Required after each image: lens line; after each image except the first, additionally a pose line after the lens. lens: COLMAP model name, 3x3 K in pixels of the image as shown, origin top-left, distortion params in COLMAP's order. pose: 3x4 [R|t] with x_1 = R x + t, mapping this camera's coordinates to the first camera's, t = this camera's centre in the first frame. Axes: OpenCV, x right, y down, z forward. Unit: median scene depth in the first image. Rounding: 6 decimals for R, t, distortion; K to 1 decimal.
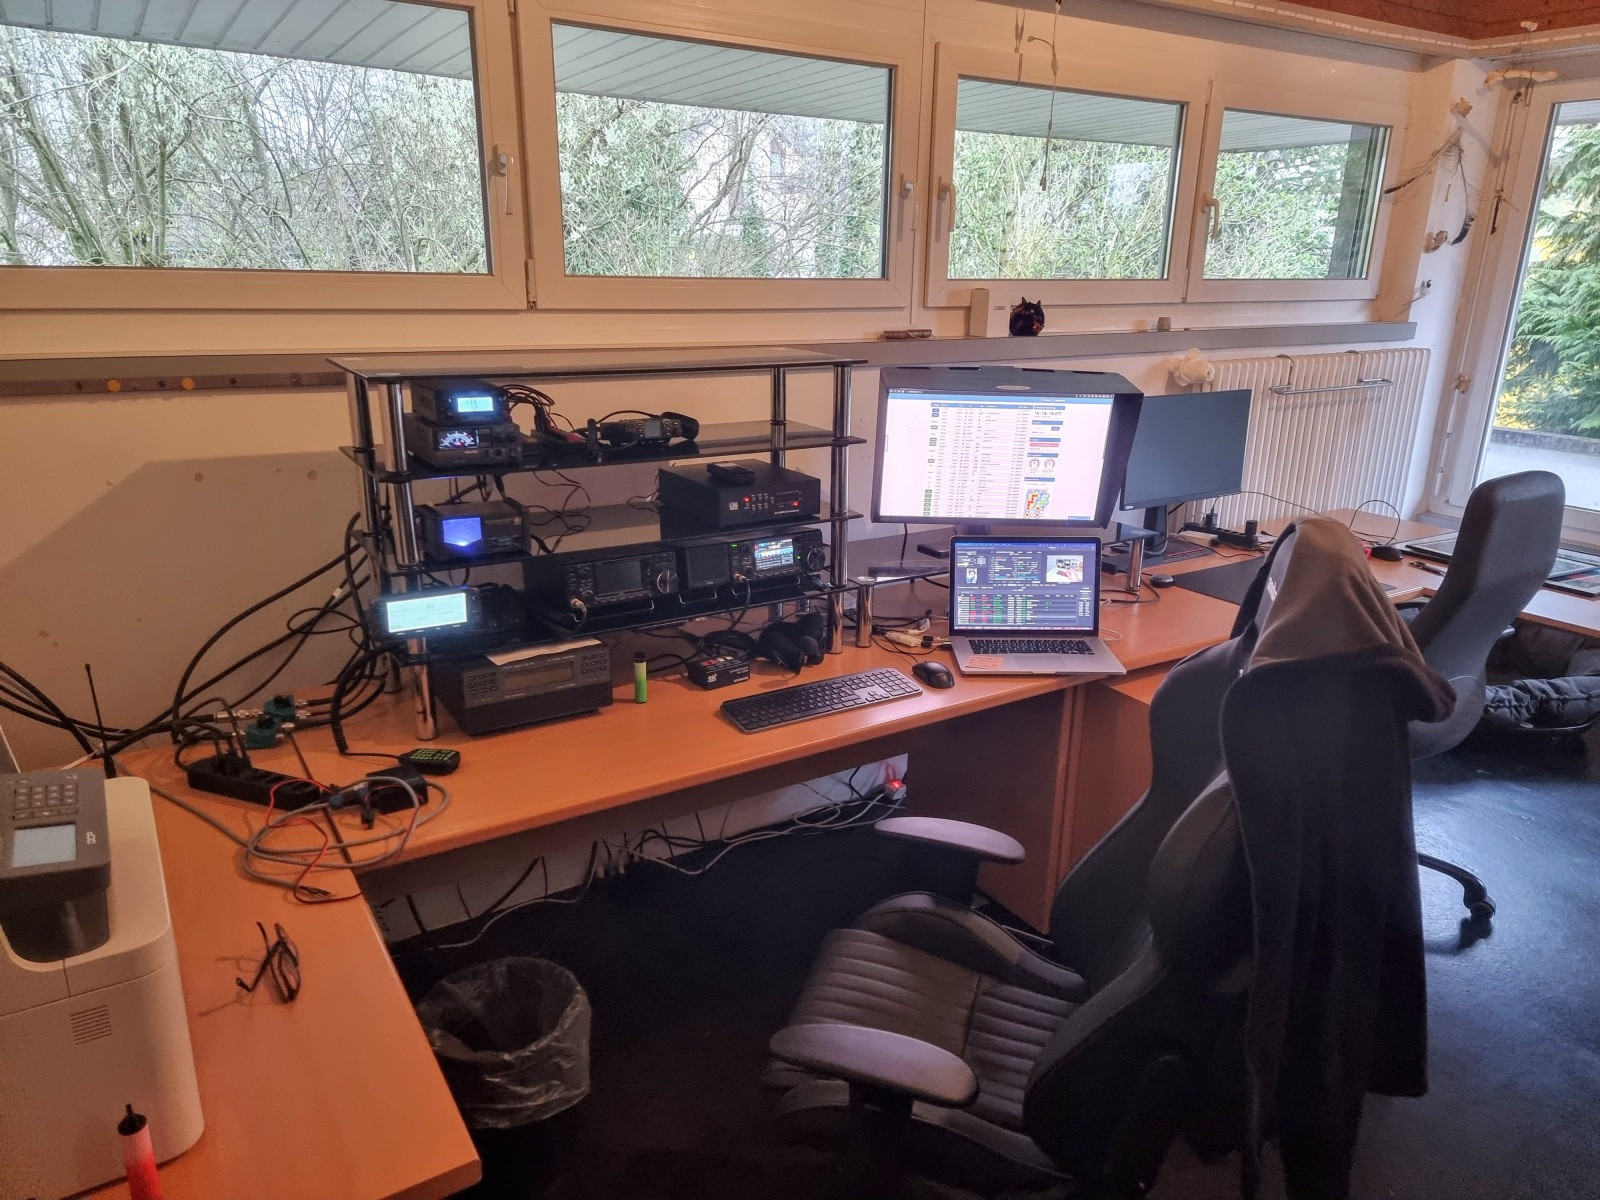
lens RADIAL K [[1110.5, 0, 801.5], [0, 1110.5, 602.9], [0, 0, 1]] dist [0.070942, -0.030247]
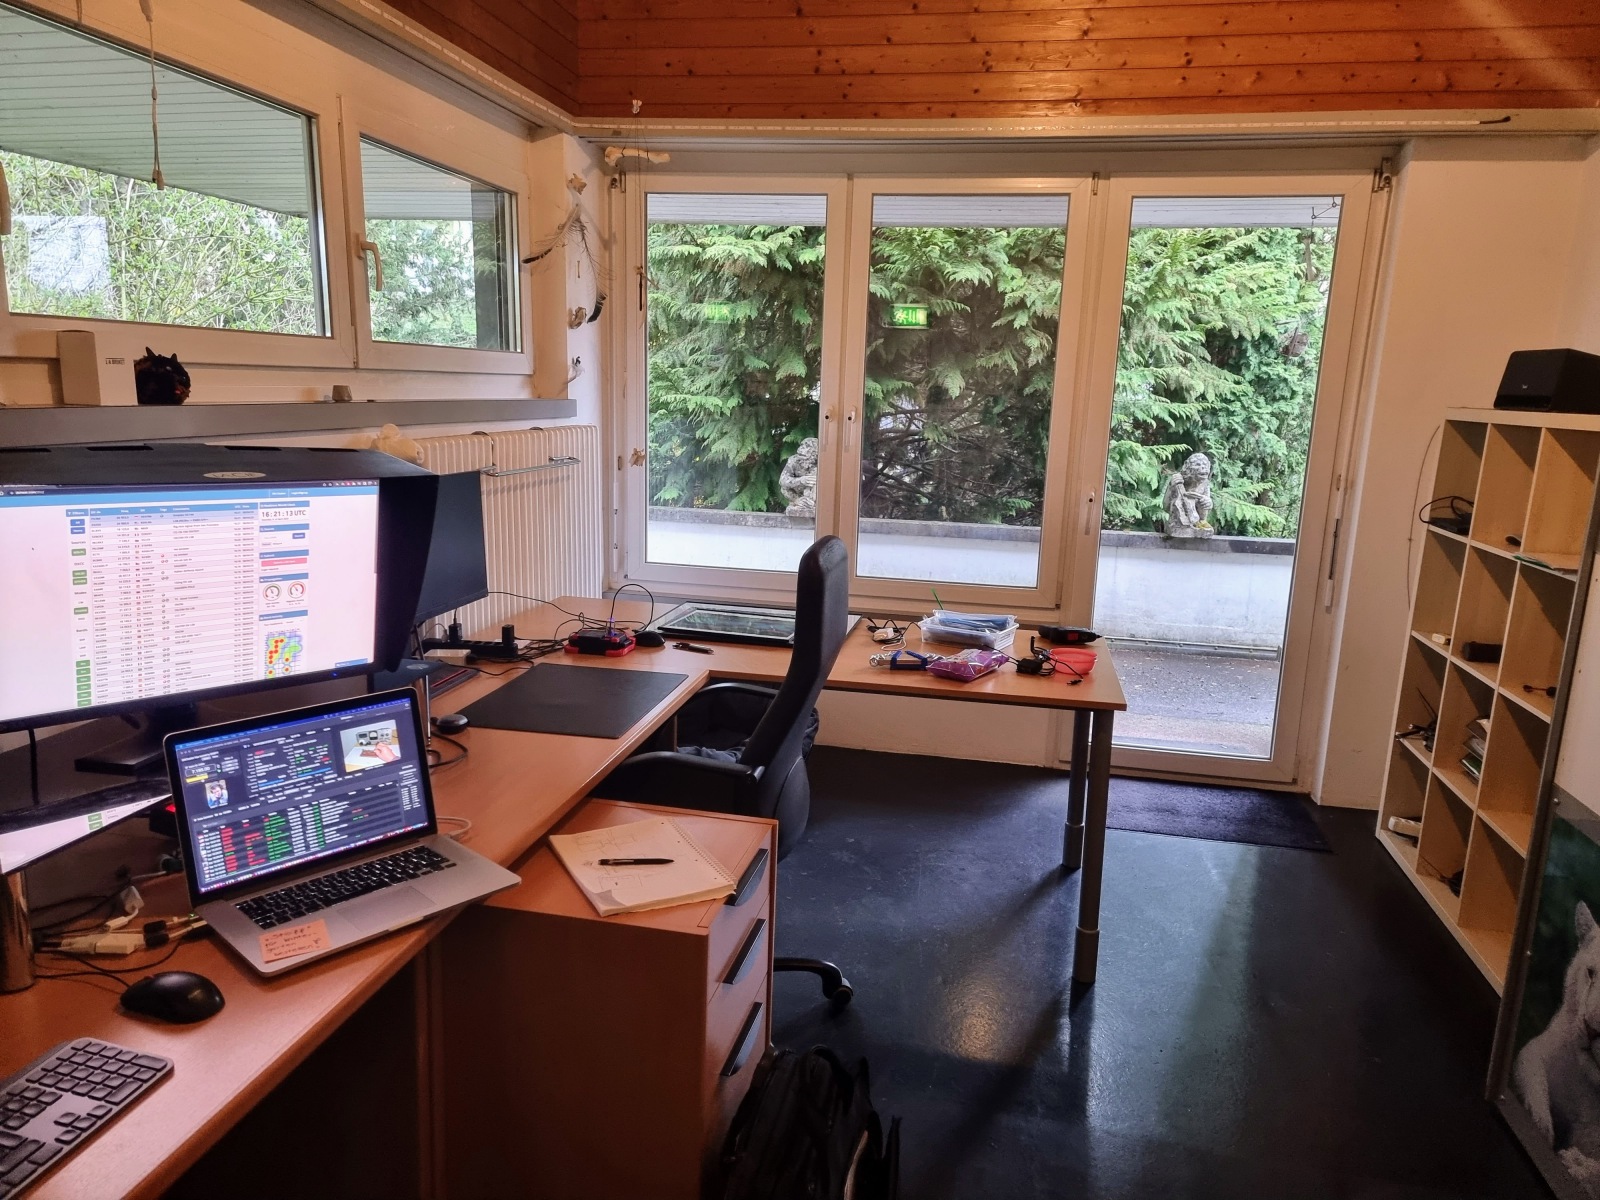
lens RADIAL K [[1110.5, 0, 799.3], [0, 1110.5, 601.9], [0, 0, 1]] dist [0.070942, -0.030247]
pose [[0.686804, -0.137474, 0.713724, -0.045099], [0.196642, 0.980475, -0.000371, -0.060300], [-0.699738, 0.140603, 0.700427, 0.340239]]
